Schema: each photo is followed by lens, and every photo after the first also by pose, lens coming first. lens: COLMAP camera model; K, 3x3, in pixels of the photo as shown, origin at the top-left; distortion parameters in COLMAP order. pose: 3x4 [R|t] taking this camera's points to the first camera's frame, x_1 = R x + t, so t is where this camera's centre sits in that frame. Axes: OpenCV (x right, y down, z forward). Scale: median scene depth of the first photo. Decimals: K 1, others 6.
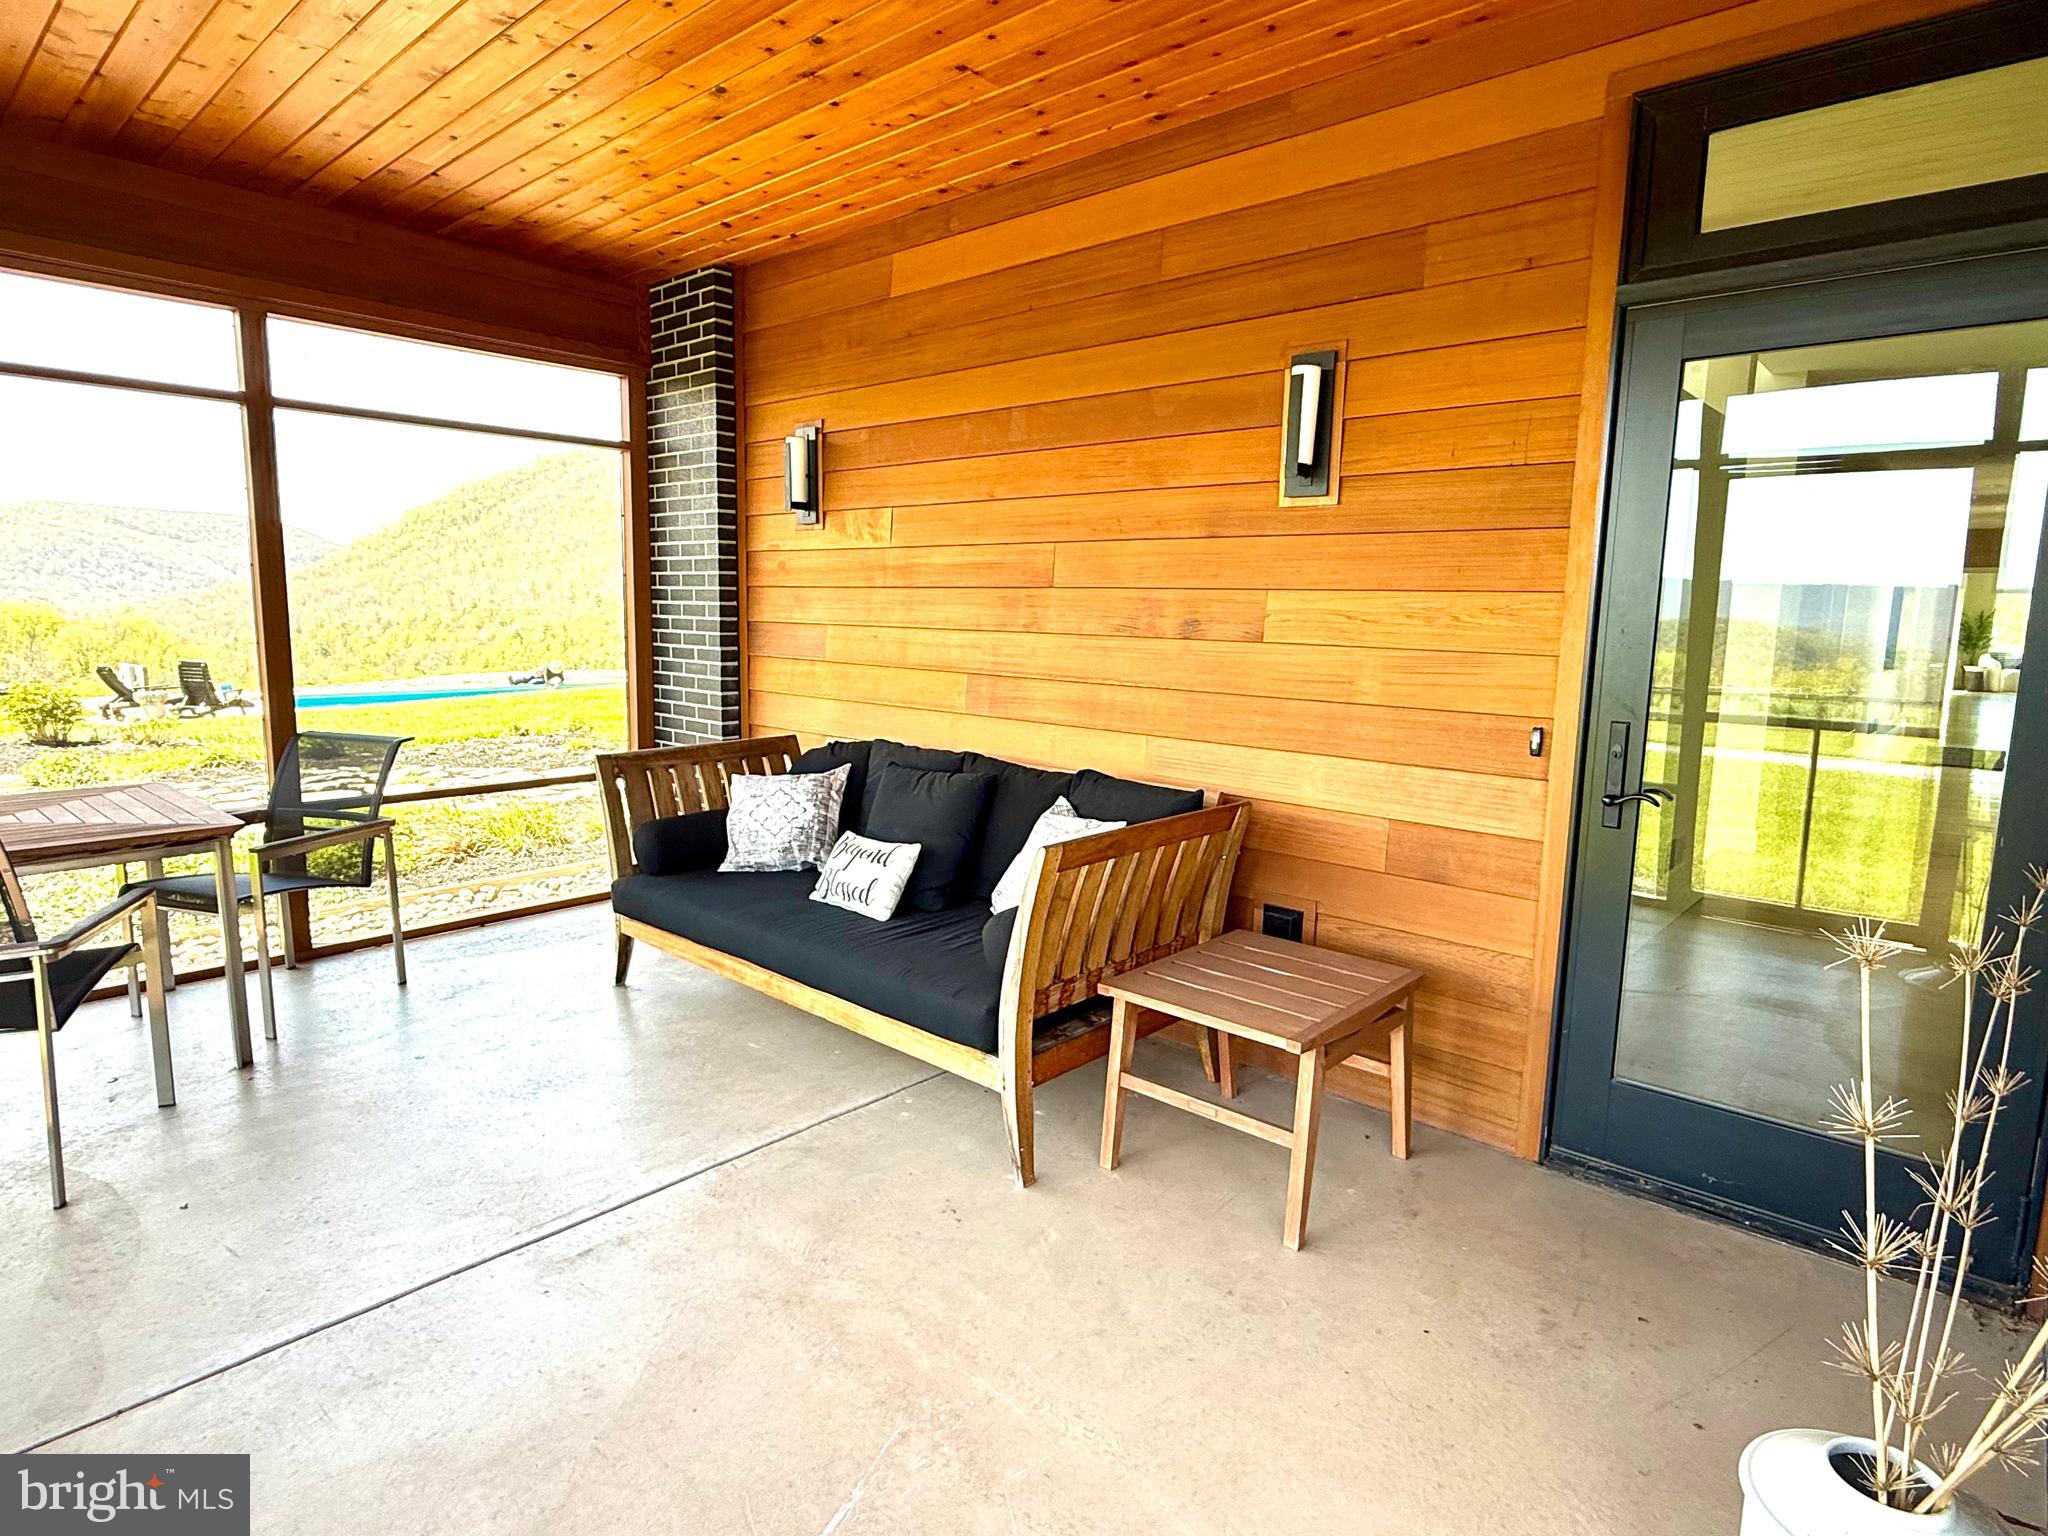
lens RADIAL K [[1118.4, 0, 1024.0], [0, 1118.4, 768.0], [0, 0, 1]] dist [0.000325, 0.000820]
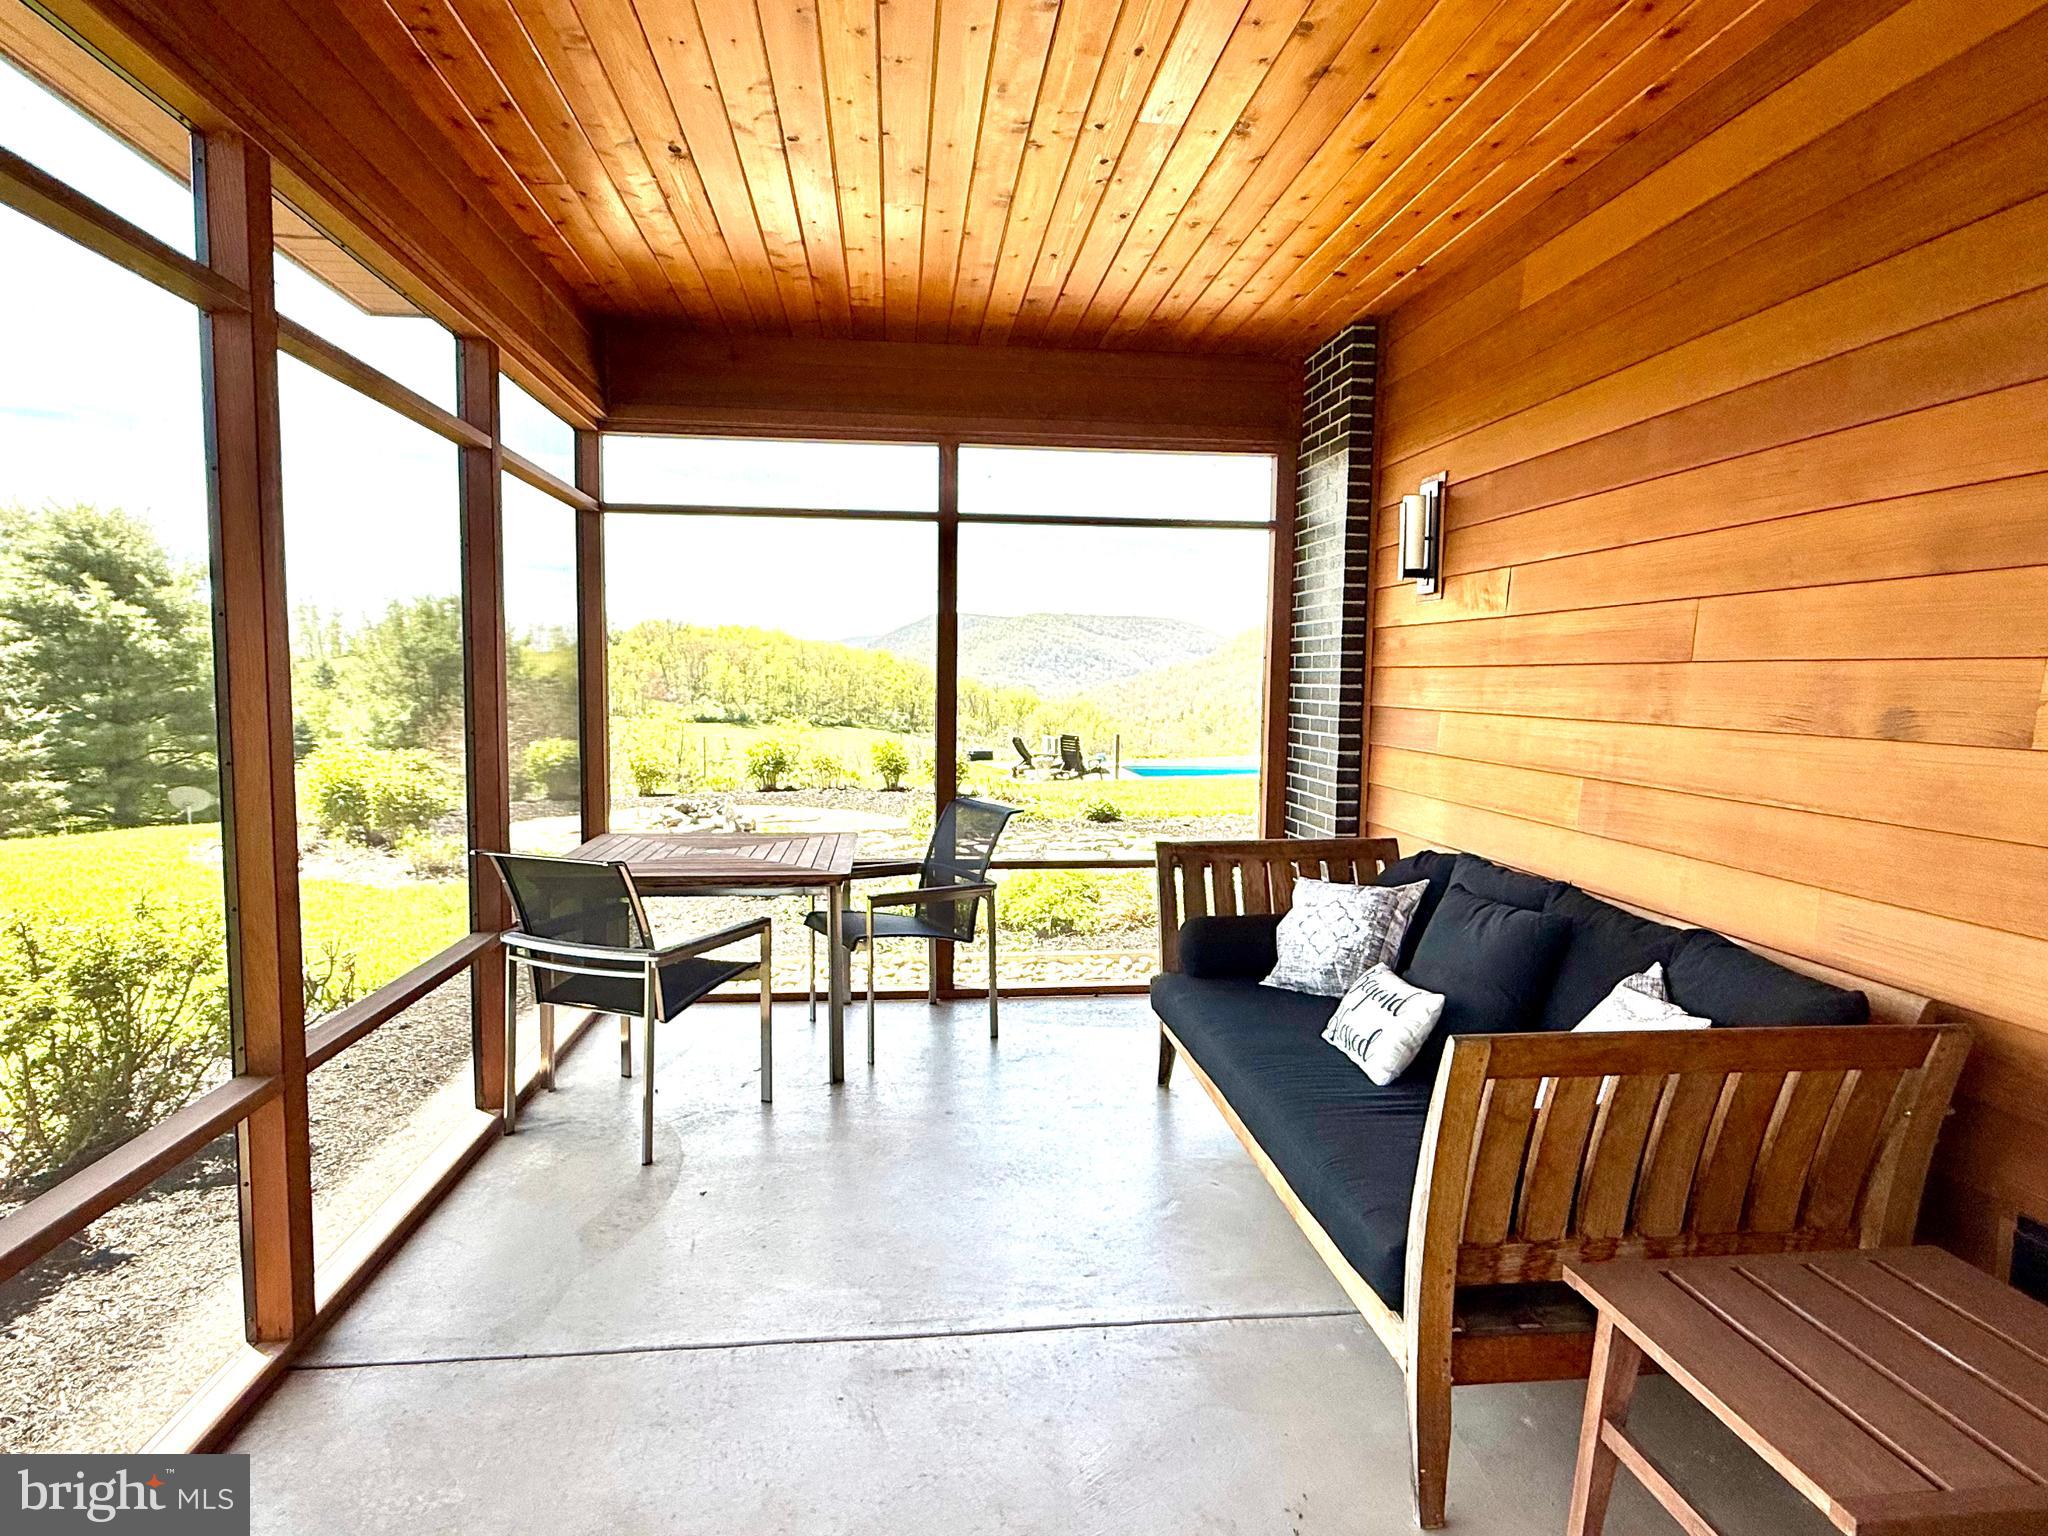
lens RADIAL K [[1118.4, 0, 1024.0], [0, 1118.4, 768.0], [0, 0, 1]] dist [0.000325, 0.000820]
pose [[0.743763, 0.045285, -0.666907, 0.174871], [-0.094916, 0.994748, -0.038307, -0.026988], [0.661670, 0.091792, 0.744155, 0.195790]]
